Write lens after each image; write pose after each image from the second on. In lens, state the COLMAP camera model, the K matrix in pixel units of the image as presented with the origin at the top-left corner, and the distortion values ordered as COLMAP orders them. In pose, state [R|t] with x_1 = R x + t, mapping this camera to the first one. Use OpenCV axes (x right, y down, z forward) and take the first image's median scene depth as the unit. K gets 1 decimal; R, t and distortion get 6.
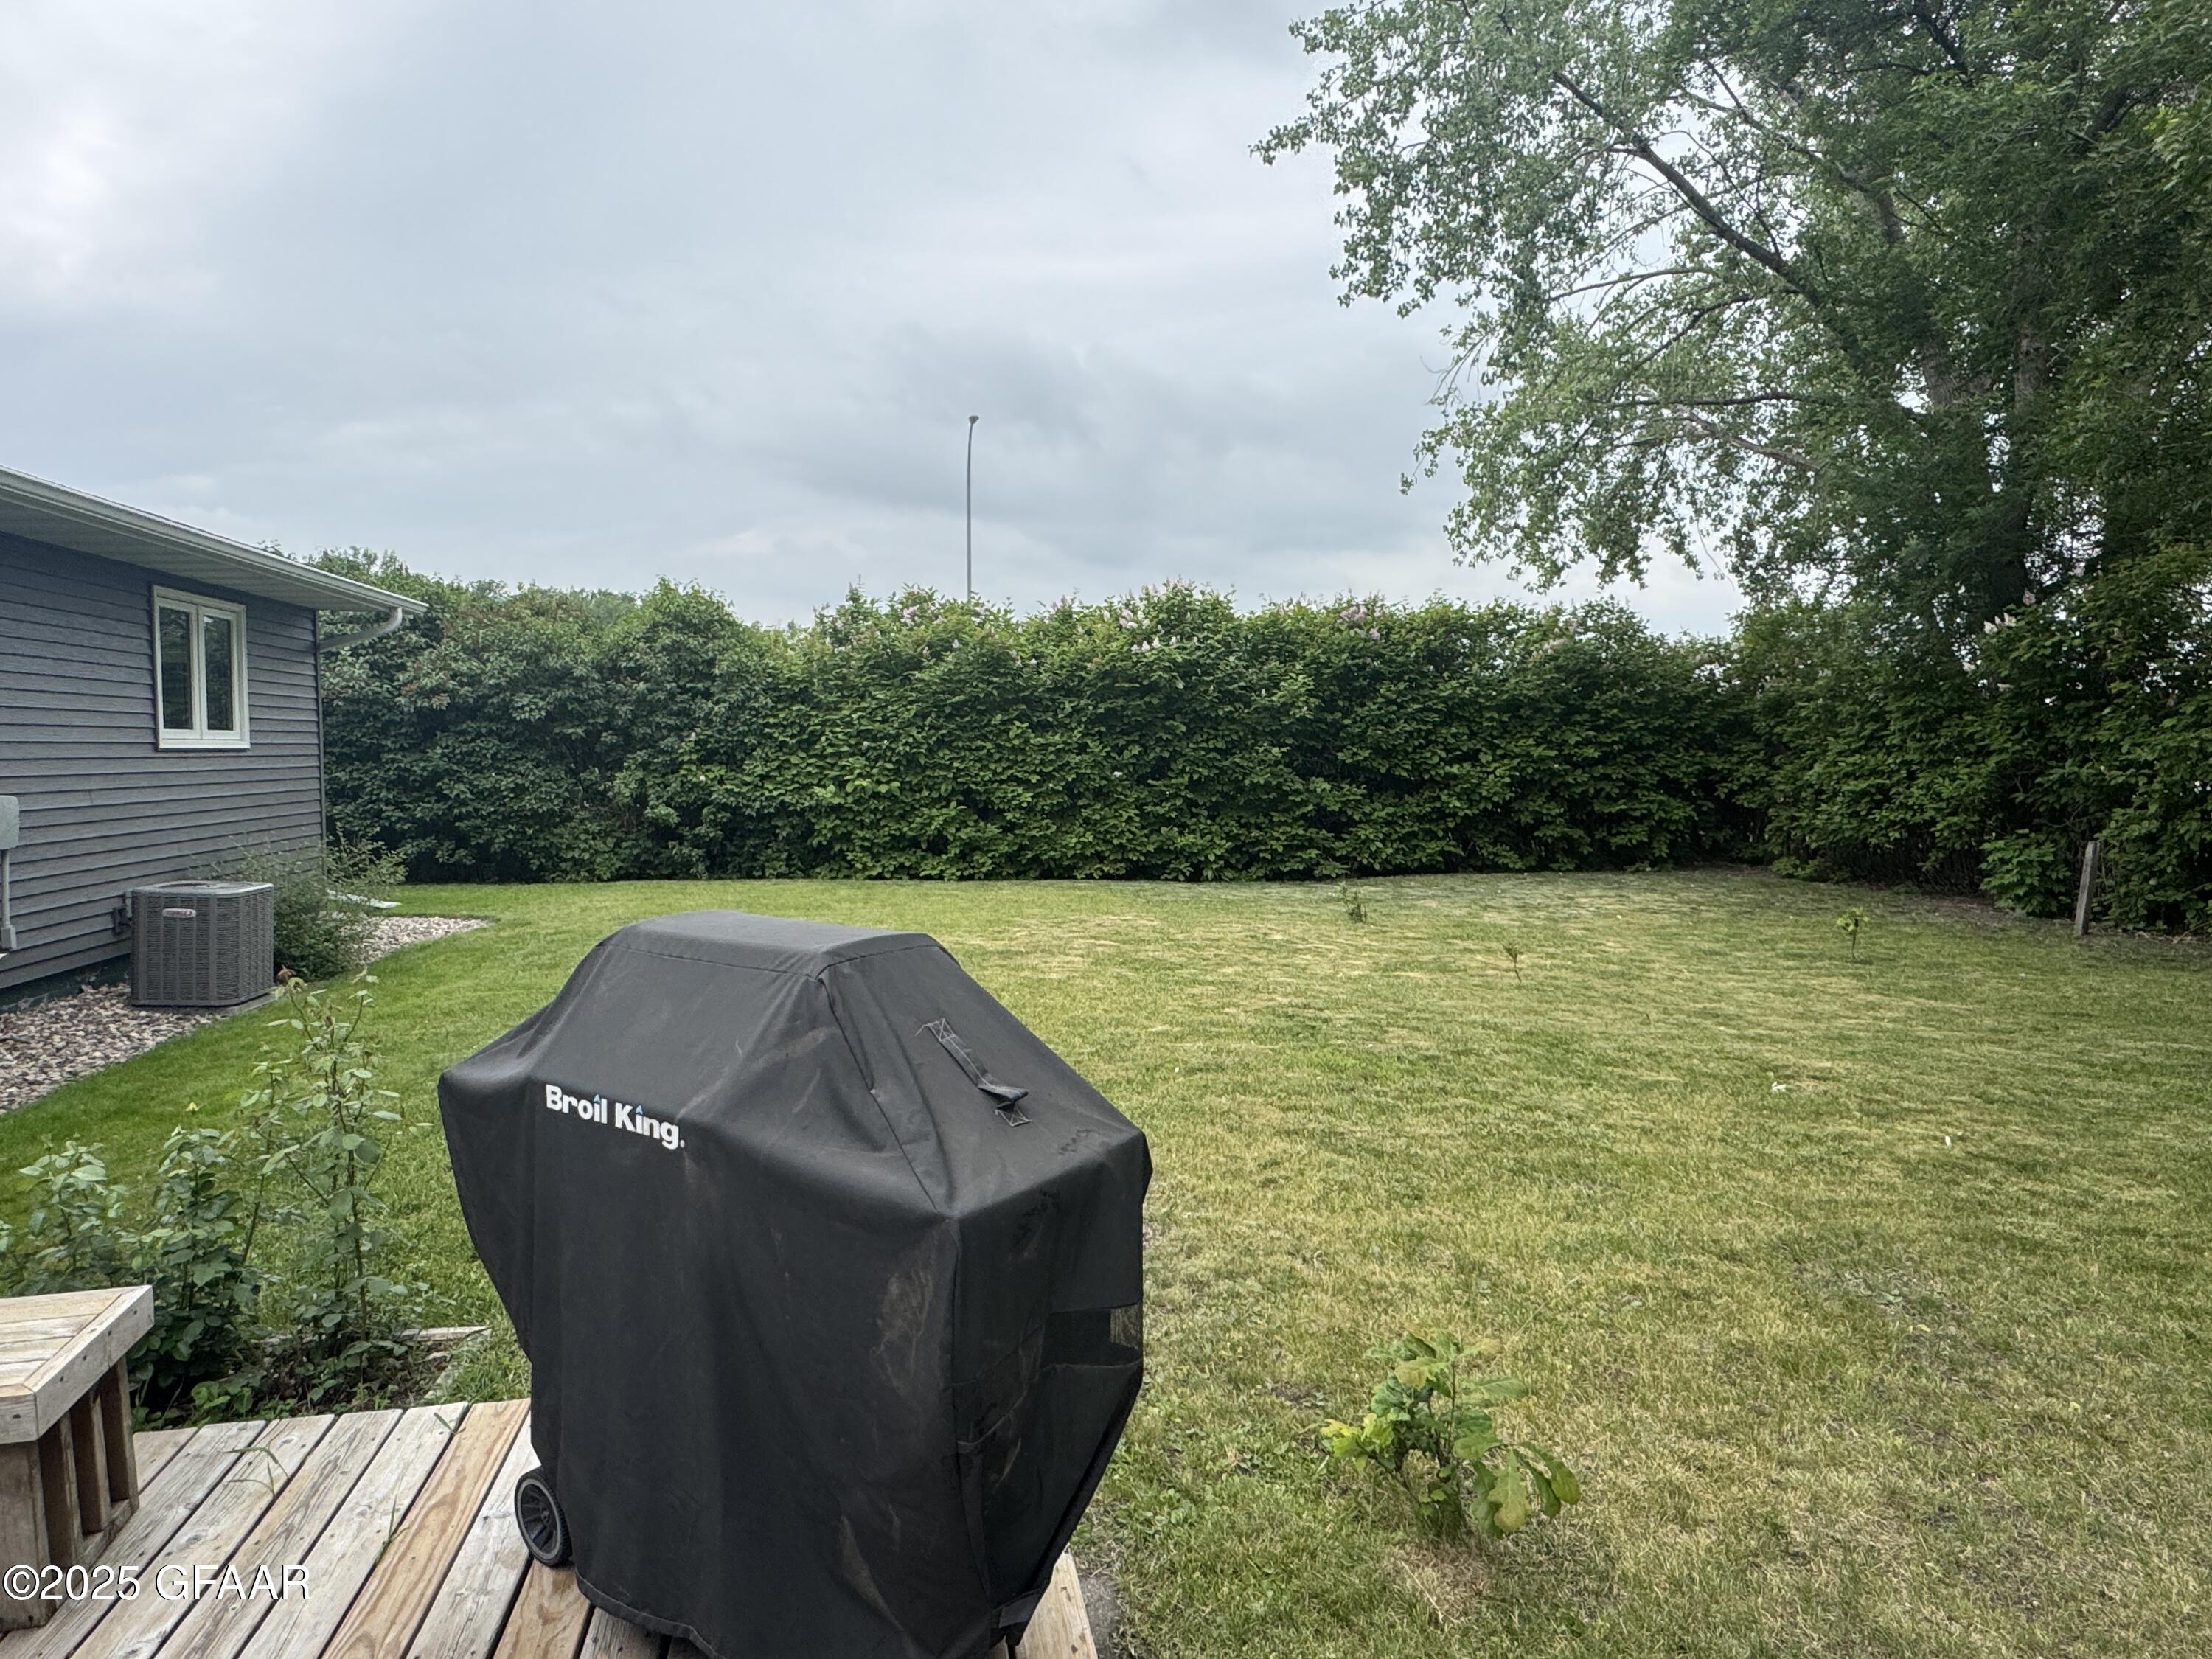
lens RADIAL K [[1284.9, 0, 1096.6], [0, 1284.9, 828.4], [0, 0, 1]] dist [-0.007845, 0.002600]
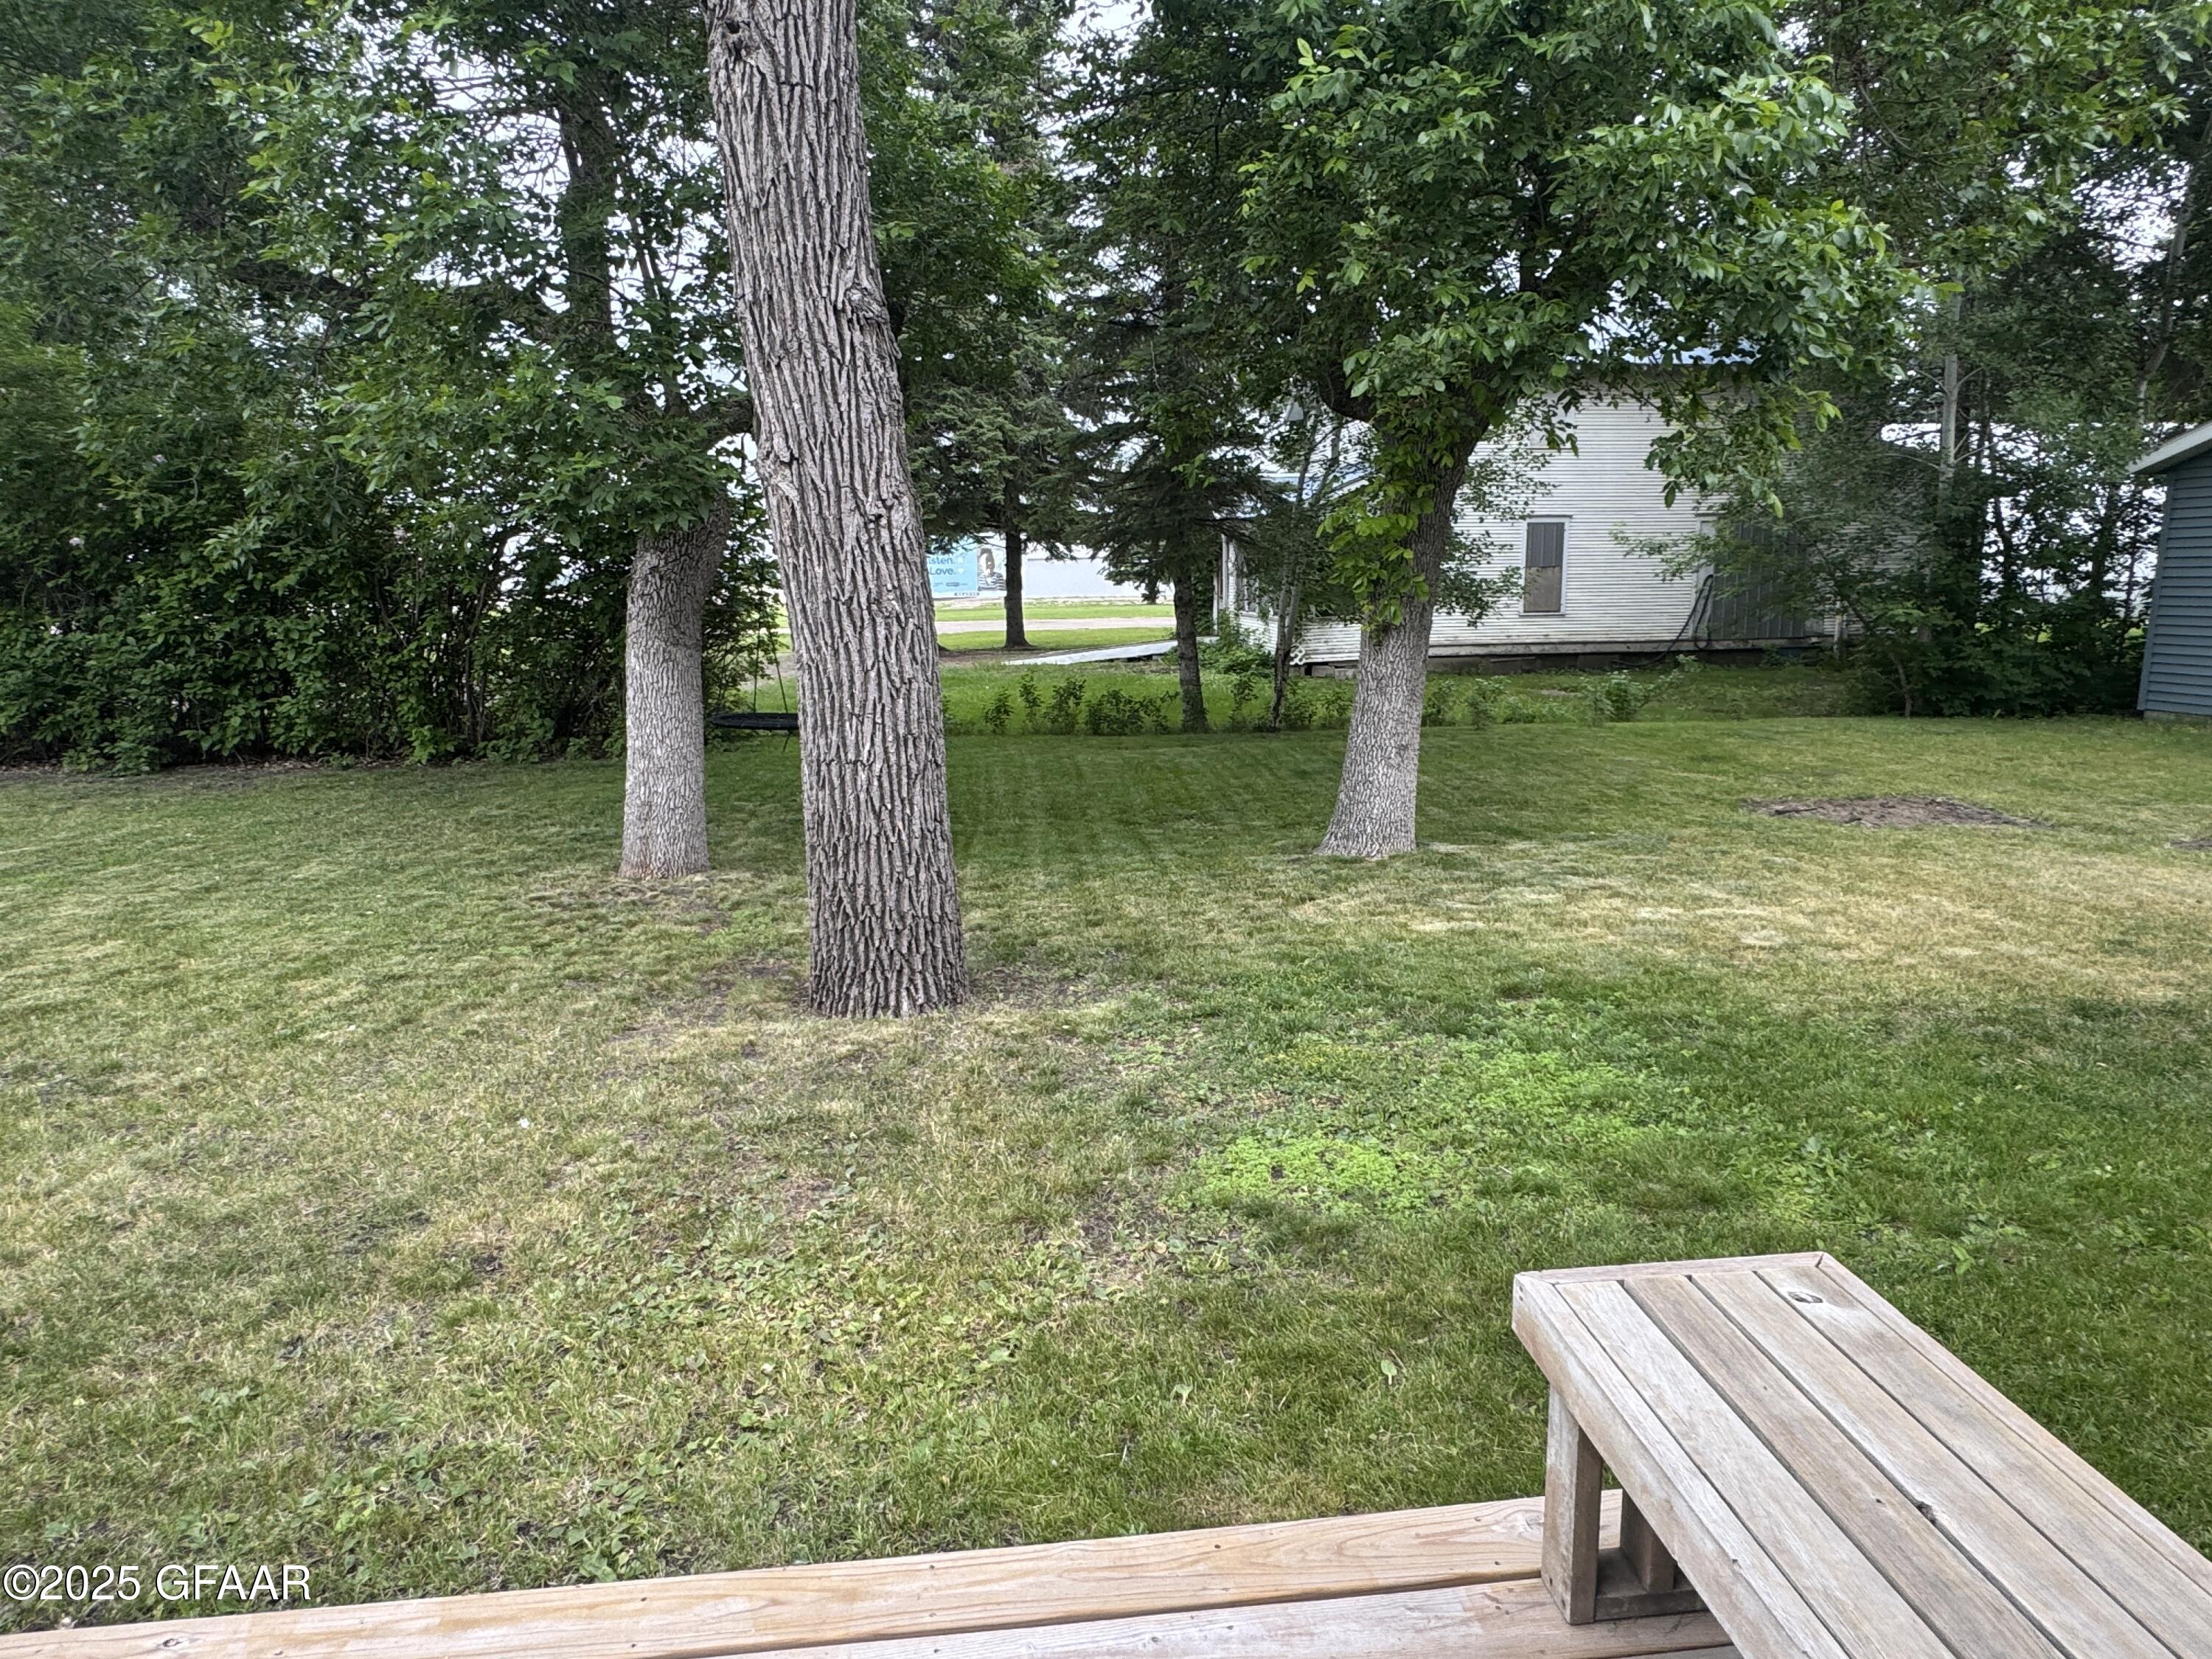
lens RADIAL K [[1284.9, 0, 1103.5], [0, 1284.9, 827.4], [0, 0, 1]] dist [-0.007845, 0.002600]
pose [[0.060680, -0.194800, 0.978964, -0.076361], [0.080196, 0.978552, 0.189747, 0.007916], [-0.994930, 0.066995, 0.075000, -0.003710]]
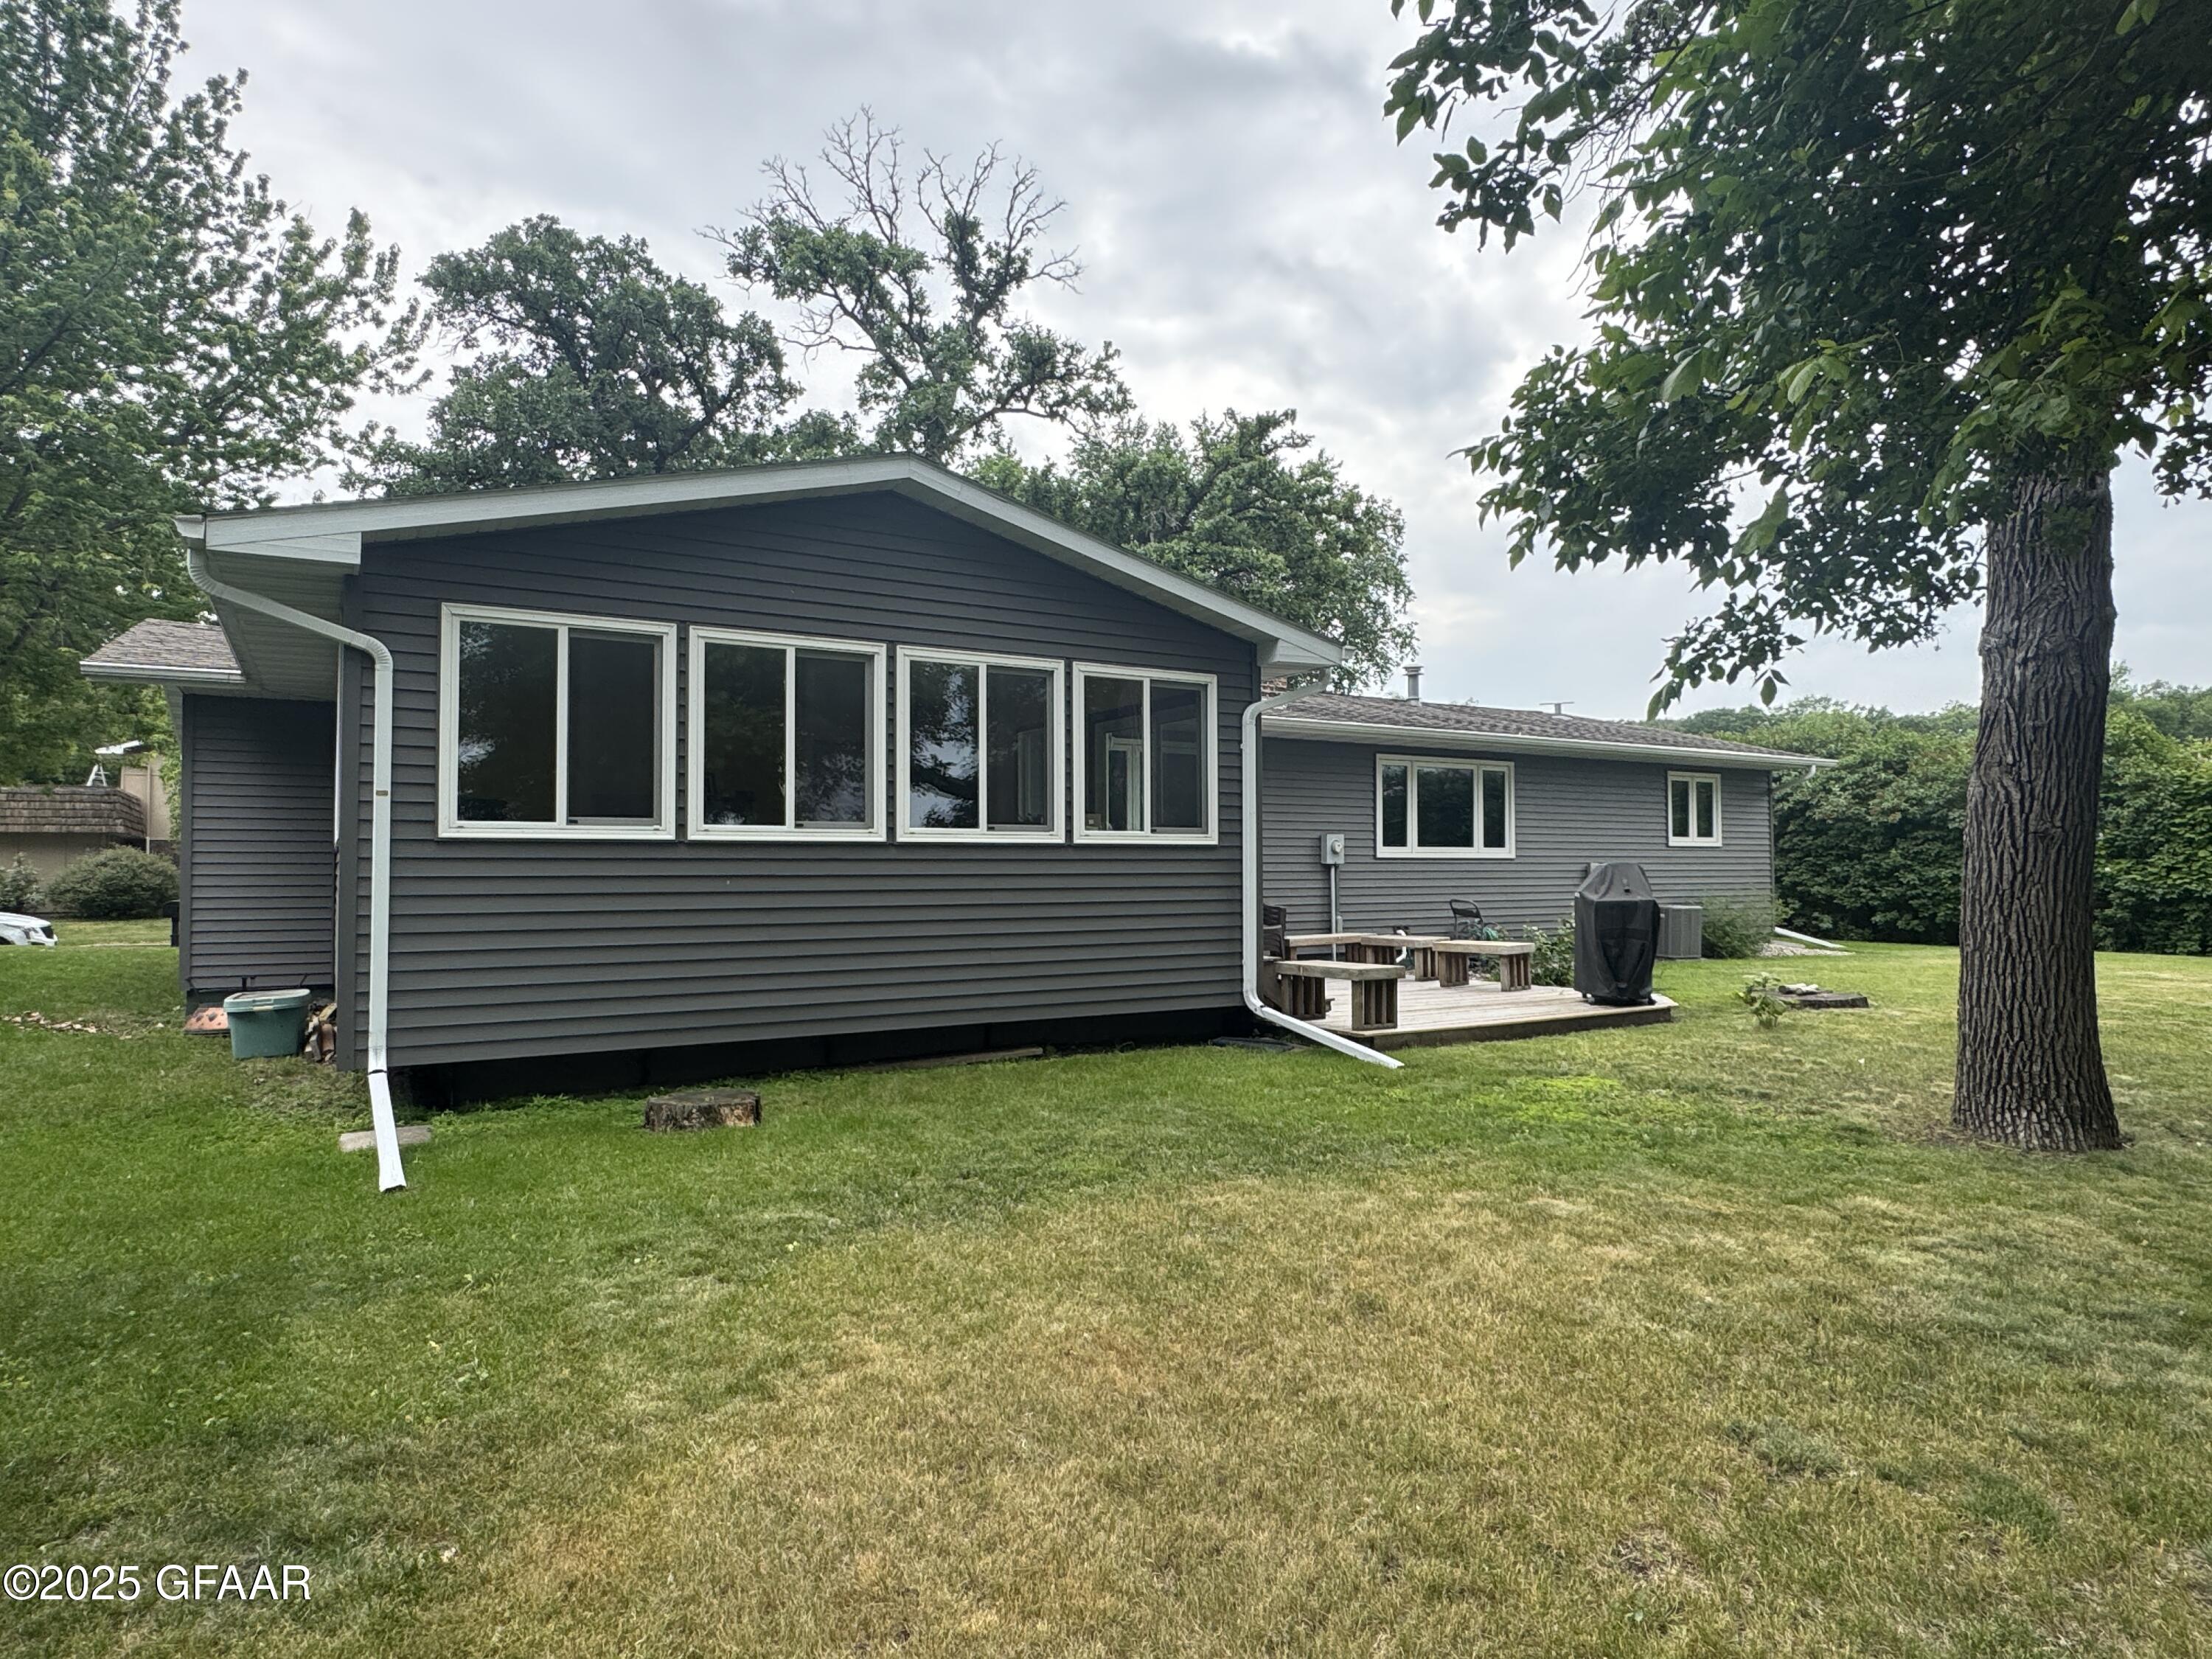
lens RADIAL K [[1284.9, 0, 1100.1], [0, 1284.9, 833.3], [0, 0, 1]] dist [-0.007845, 0.002600]
pose [[0.365891, -0.035265, -0.929989, 0.475752], [-0.051967, 0.996949, -0.058250, 0.047505], [0.929206, 0.069642, 0.362942, -0.347084]]
